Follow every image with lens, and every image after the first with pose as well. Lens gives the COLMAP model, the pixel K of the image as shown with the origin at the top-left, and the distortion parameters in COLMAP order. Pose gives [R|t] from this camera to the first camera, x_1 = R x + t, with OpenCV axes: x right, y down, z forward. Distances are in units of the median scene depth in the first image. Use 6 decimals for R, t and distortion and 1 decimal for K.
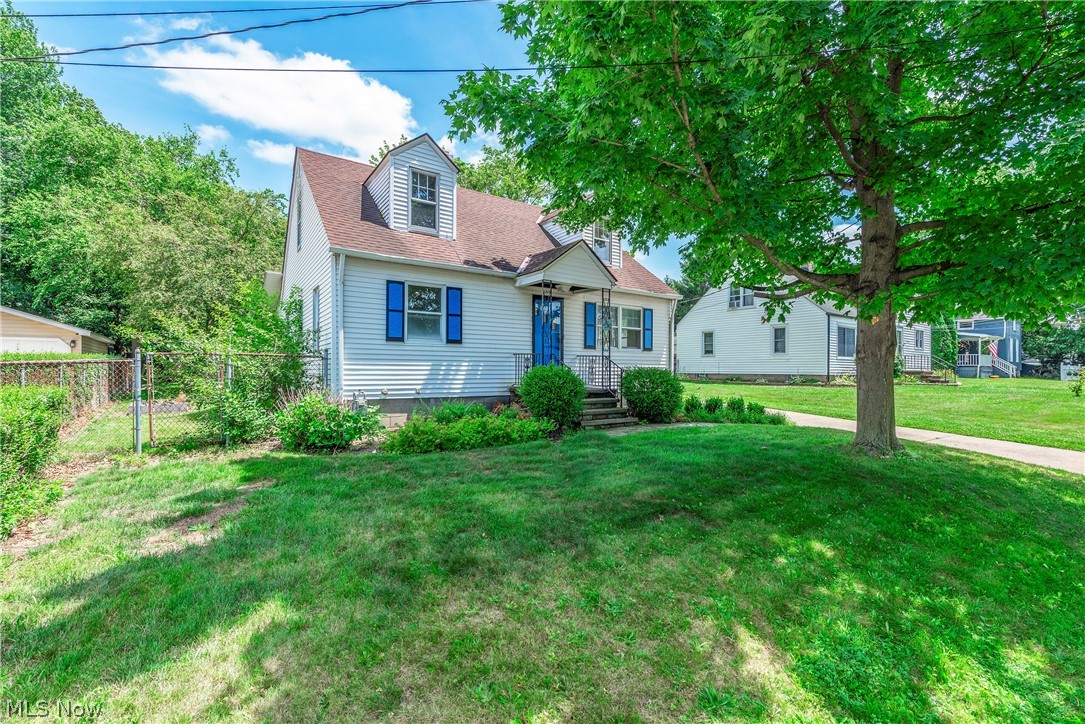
lens RADIAL K [[479.0, 0, 544.9], [0, 479.0, 364.6], [0, 0, 1]] dist [0.004672, 0.000929]
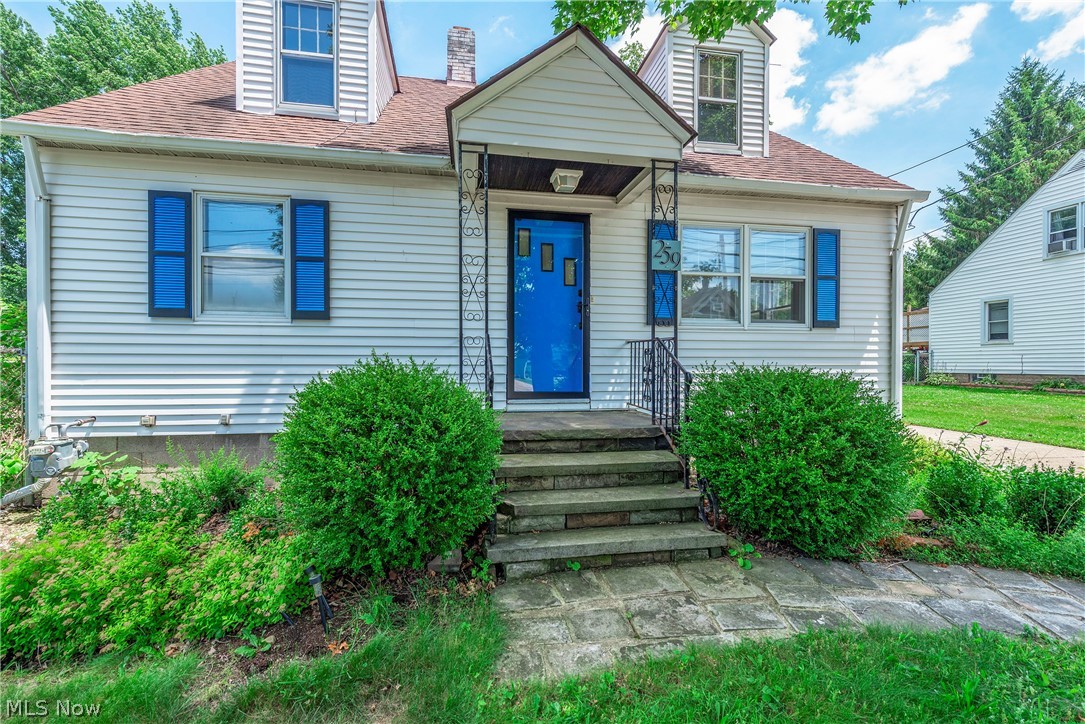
lens RADIAL K [[479.0, 0, 538.9], [0, 479.0, 363.0], [0, 0, 1]] dist [0.004672, 0.000929]
pose [[0.910734, -0.006906, -0.412936, 0.195038], [0.008389, 0.999963, 0.001777, -0.000067], [0.412909, -0.005083, 0.910758, 0.617777]]
